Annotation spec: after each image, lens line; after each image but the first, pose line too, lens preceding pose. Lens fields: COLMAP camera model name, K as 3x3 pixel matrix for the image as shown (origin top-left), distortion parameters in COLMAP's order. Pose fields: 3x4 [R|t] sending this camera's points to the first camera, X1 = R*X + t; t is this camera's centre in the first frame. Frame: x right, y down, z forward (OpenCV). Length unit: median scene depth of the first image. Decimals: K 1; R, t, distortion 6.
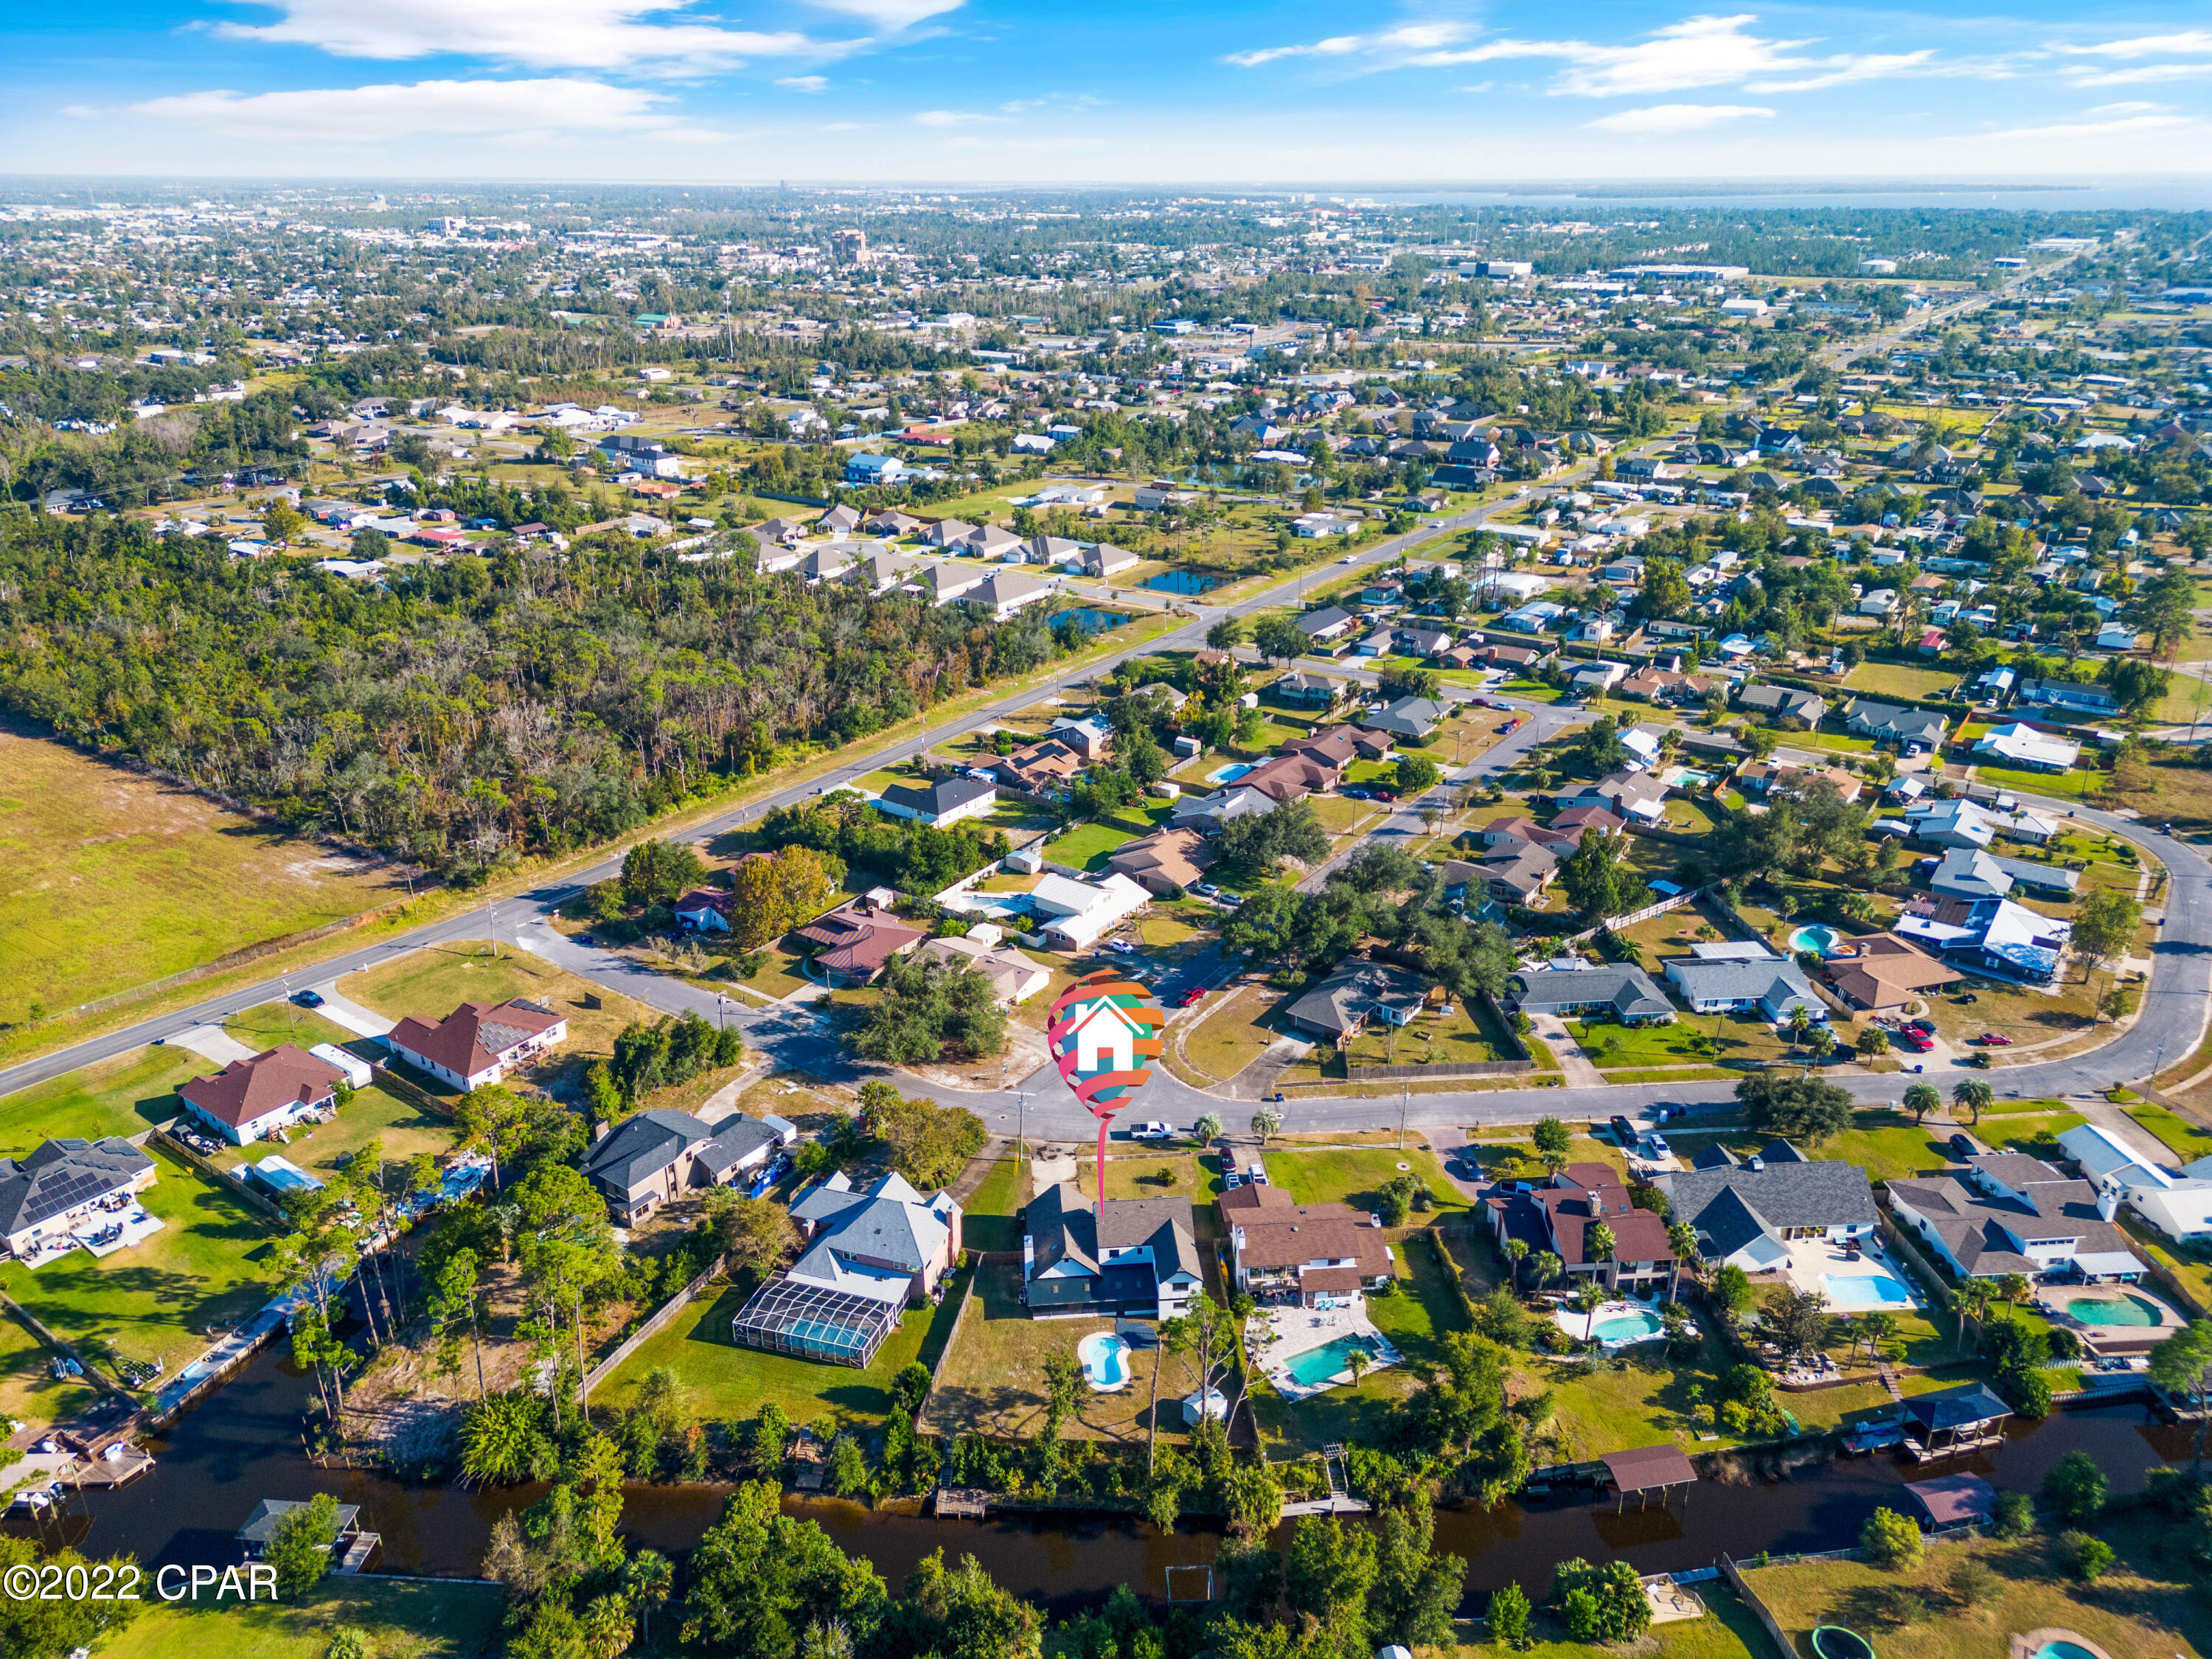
lens RADIAL K [[1588.8, 0, 1106.0], [0, 1588.8, 829.5], [0, 0, 1]] dist [0.072621, -0.000041]
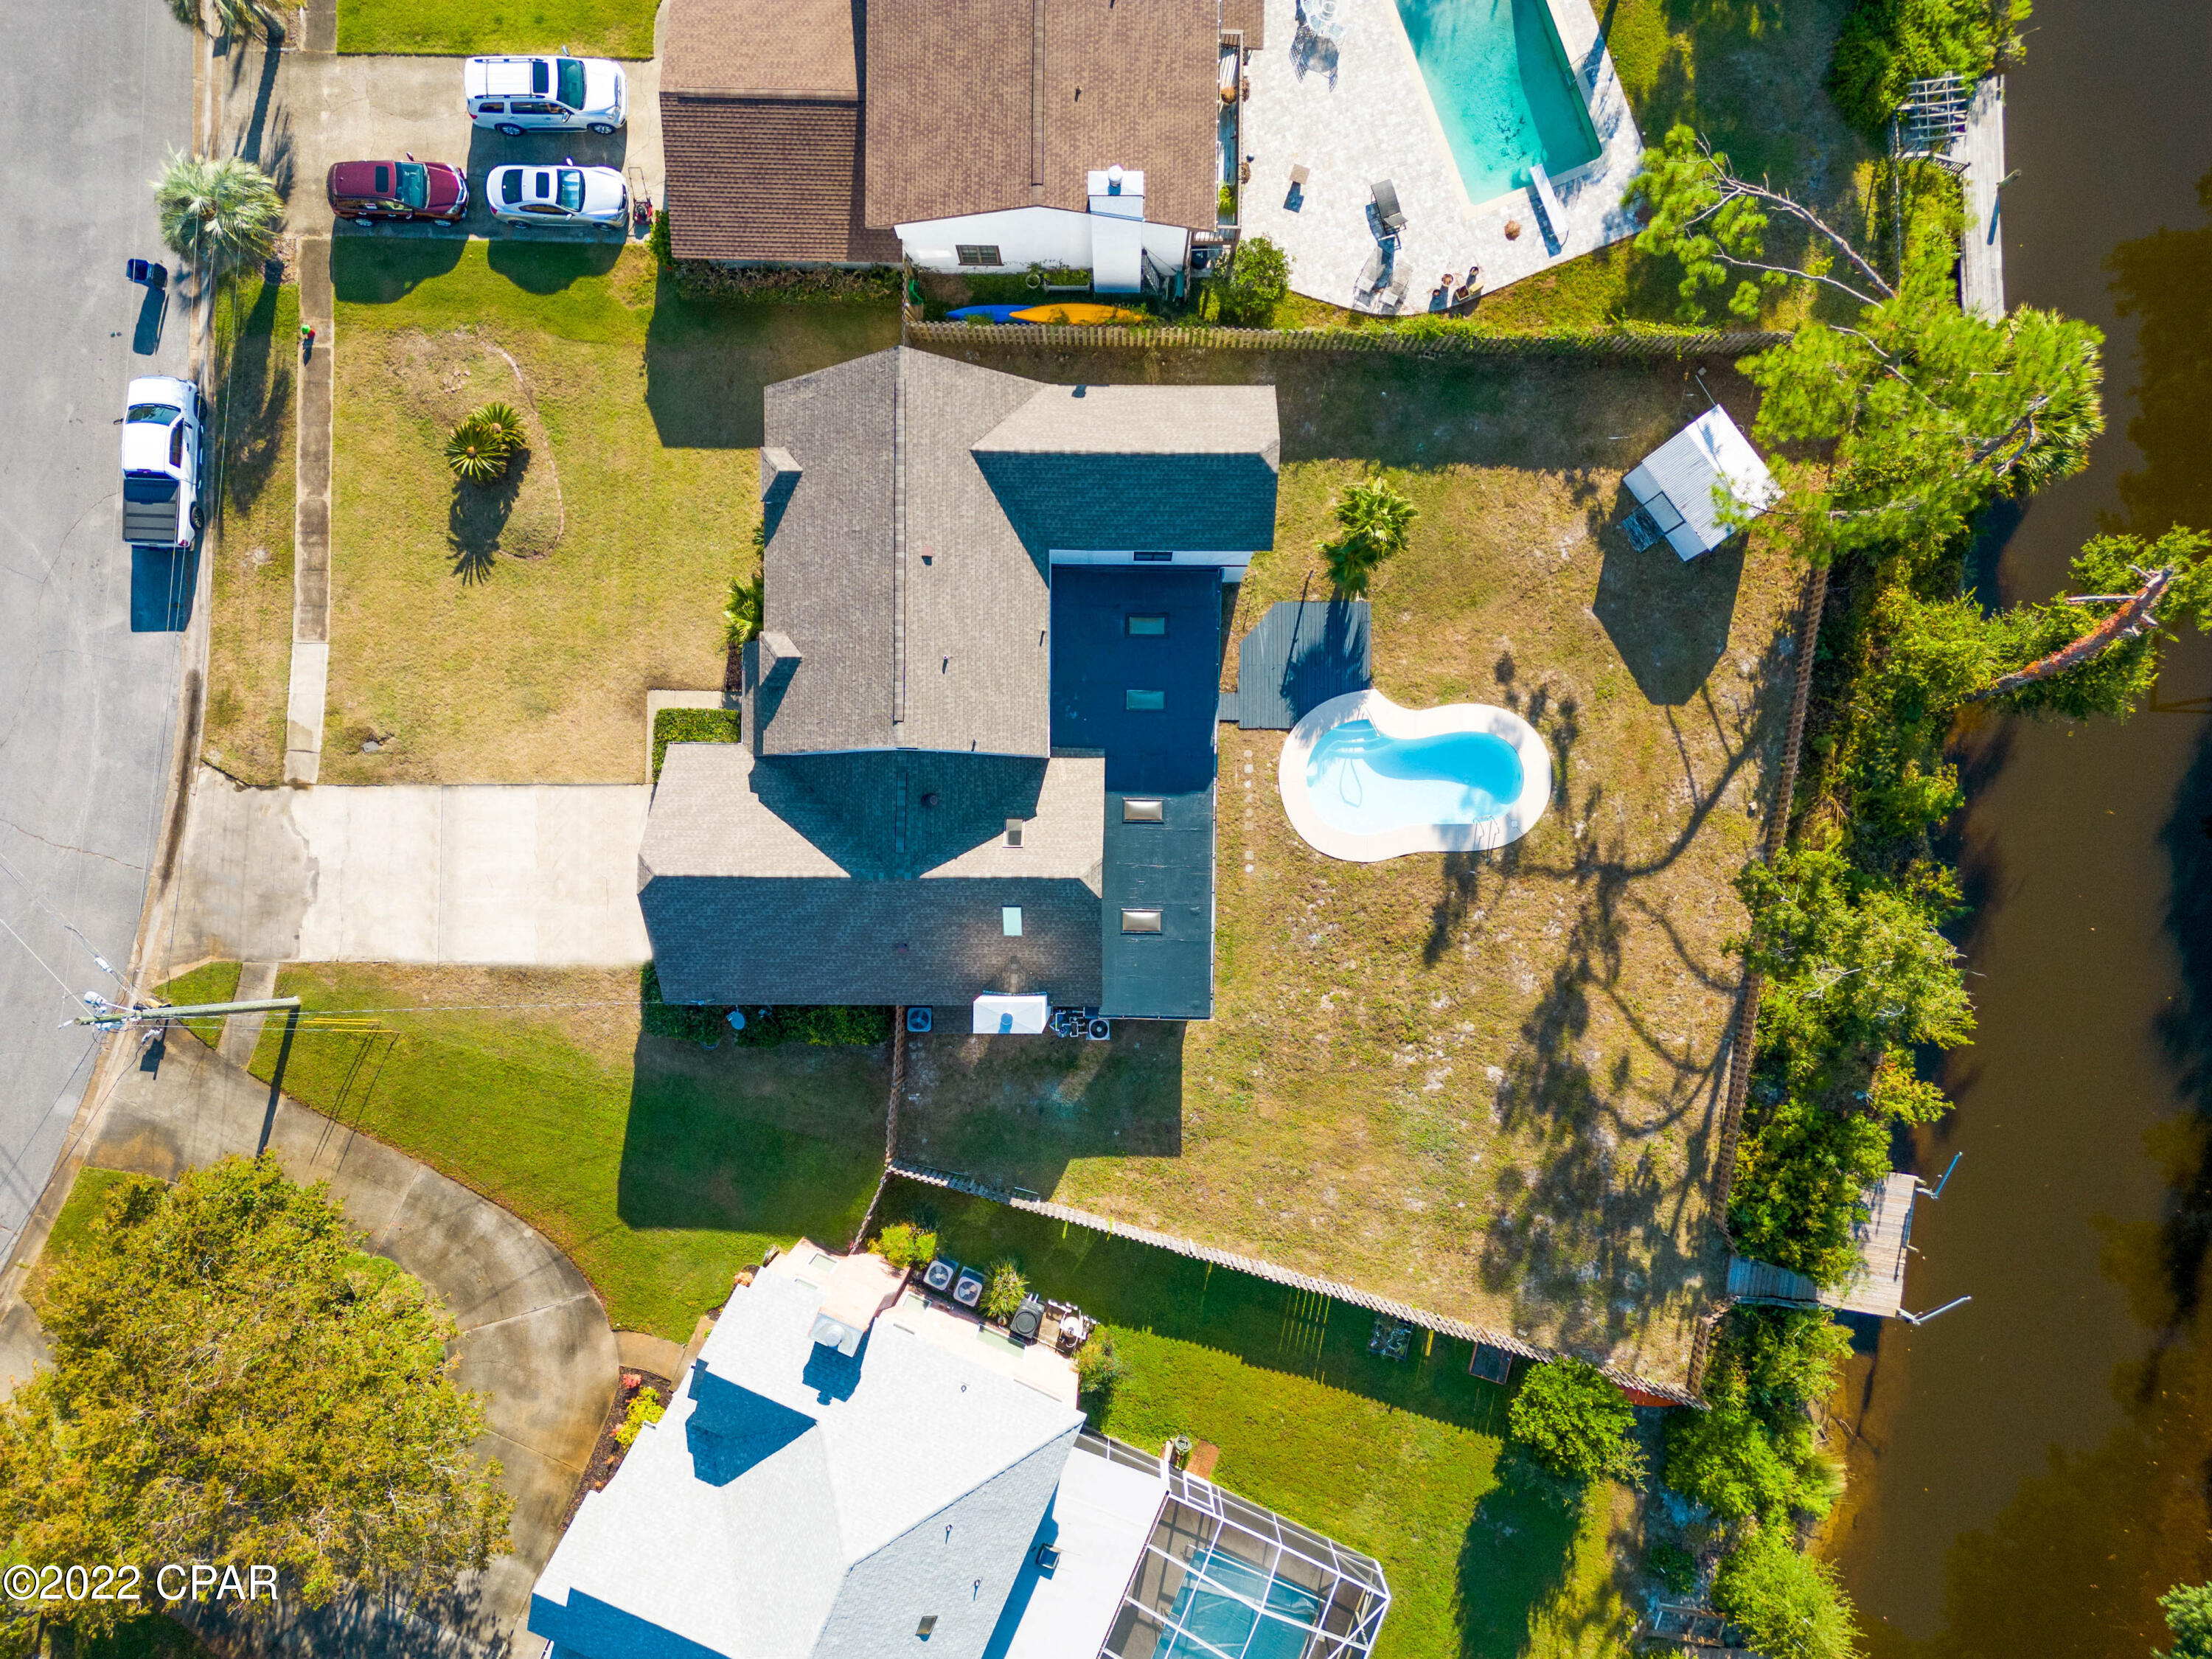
lens RADIAL K [[1659.3, 0, 1132.5], [0, 1659.3, 836.6], [0, 0, 1]] dist [0.075110, -0.034717]
pose [[0.095107, -0.995421, 0.009619, -0.020328], [0.401255, 0.047177, 0.914751, 0.014632], [-0.911015, -0.083140, 0.403904, 0.910474]]
